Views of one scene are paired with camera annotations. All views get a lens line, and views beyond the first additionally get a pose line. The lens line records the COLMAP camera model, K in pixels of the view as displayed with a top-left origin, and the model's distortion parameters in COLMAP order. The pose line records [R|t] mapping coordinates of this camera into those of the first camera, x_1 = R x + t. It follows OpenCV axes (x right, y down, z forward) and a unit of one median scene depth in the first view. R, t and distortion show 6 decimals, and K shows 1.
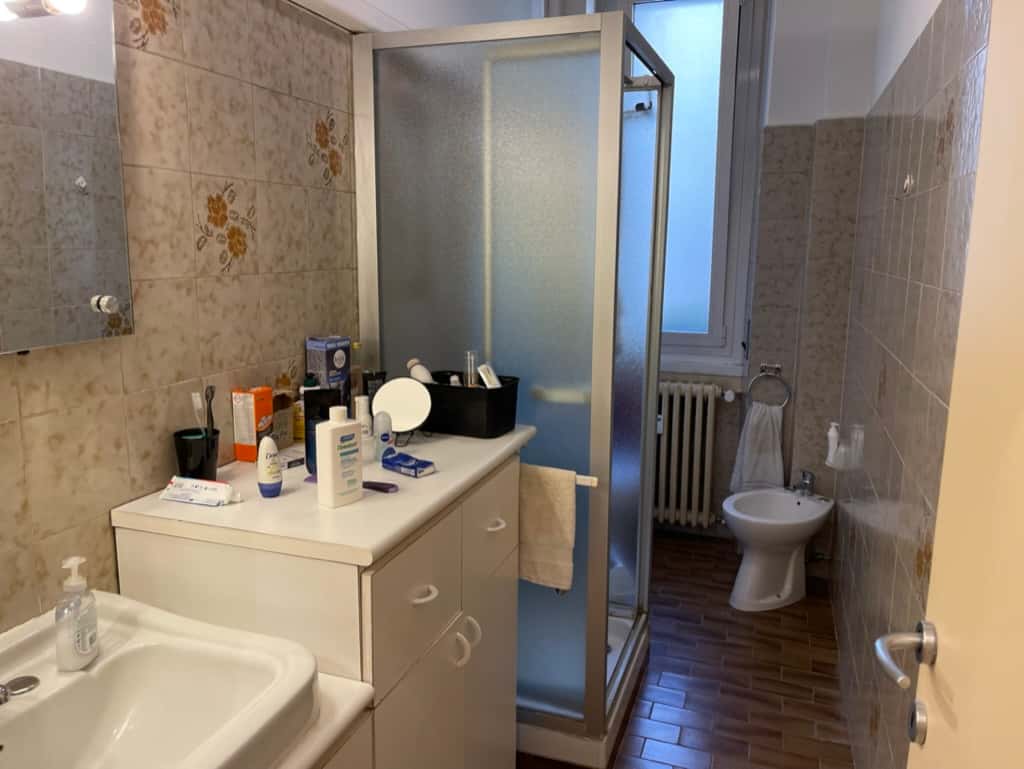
lens RADIAL K [[780.0, 0, 511.9], [0, 780.0, 374.7], [0, 0, 1]] dist [0.059094, -0.071344]
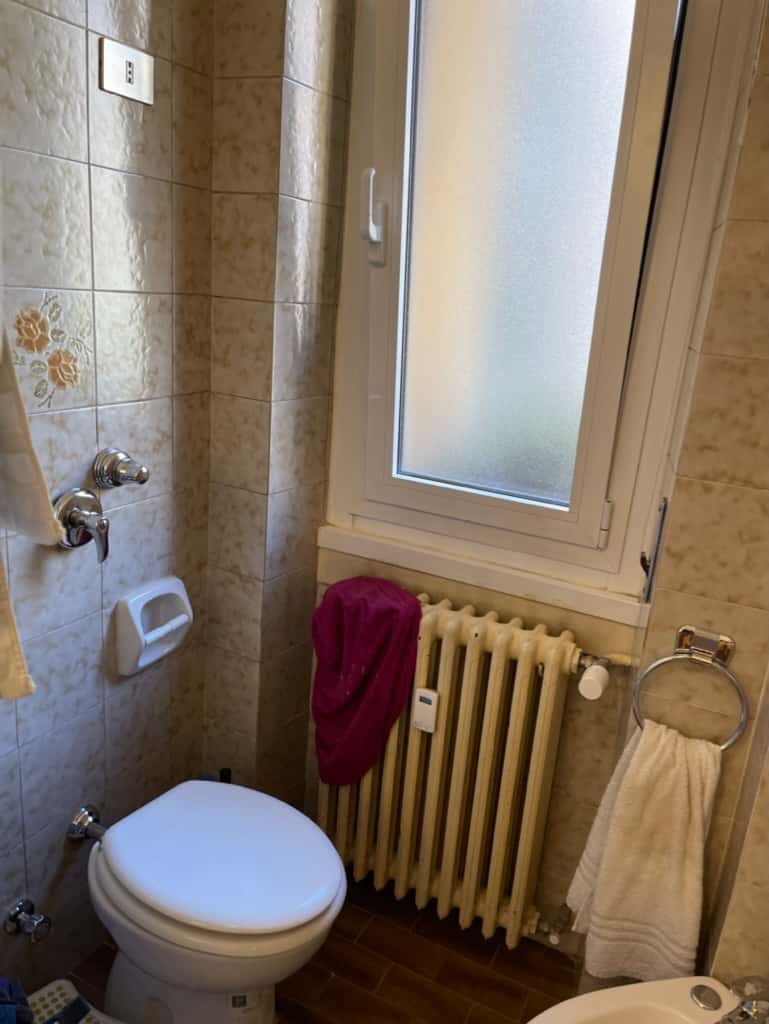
lens RADIAL K [[780.0, 0, 387.4], [0, 780.0, 519.0], [0, 0, 1]] dist [0.059094, -0.071344]
pose [[0.988951, 0.105682, -0.103957, 0.386983], [-0.093063, 0.988458, 0.119543, -0.175602], [0.115391, -0.108547, 0.987371, 1.124008]]
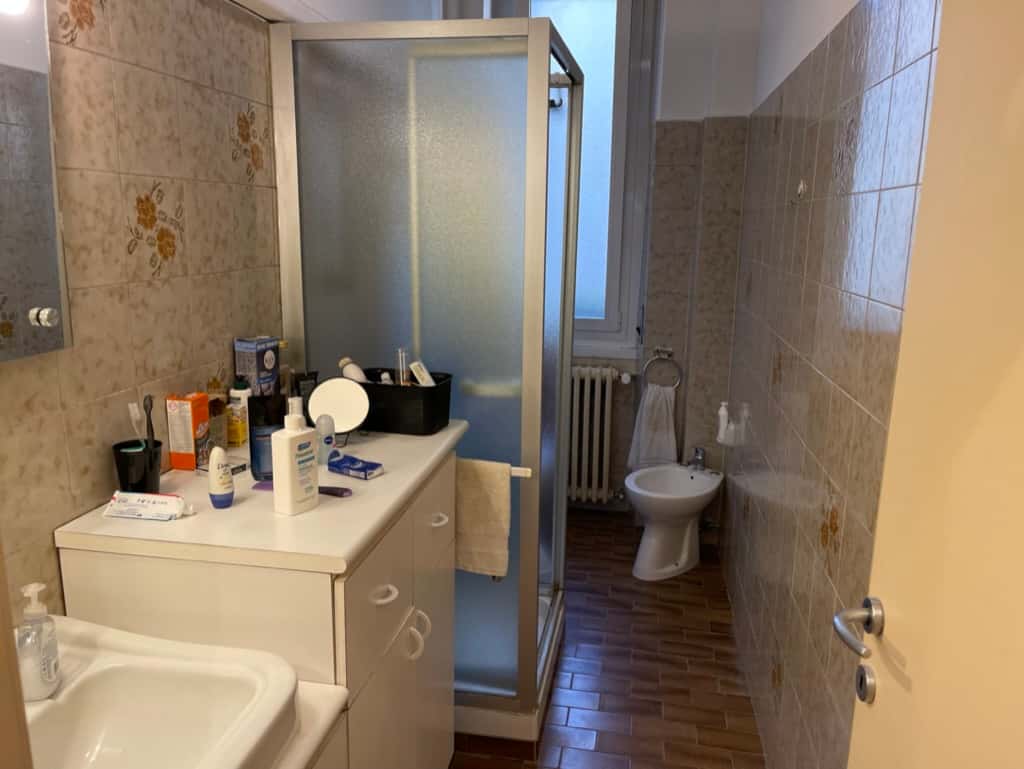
lens RADIAL K [[780.0, 0, 514.9], [0, 780.0, 381.0], [0, 0, 1]] dist [0.059094, -0.071344]
pose [[0.986755, -0.024824, 0.160307, -0.071440], [0.018643, 0.999028, 0.039949, -0.025941], [-0.161143, -0.036432, 0.986258, -0.021266]]
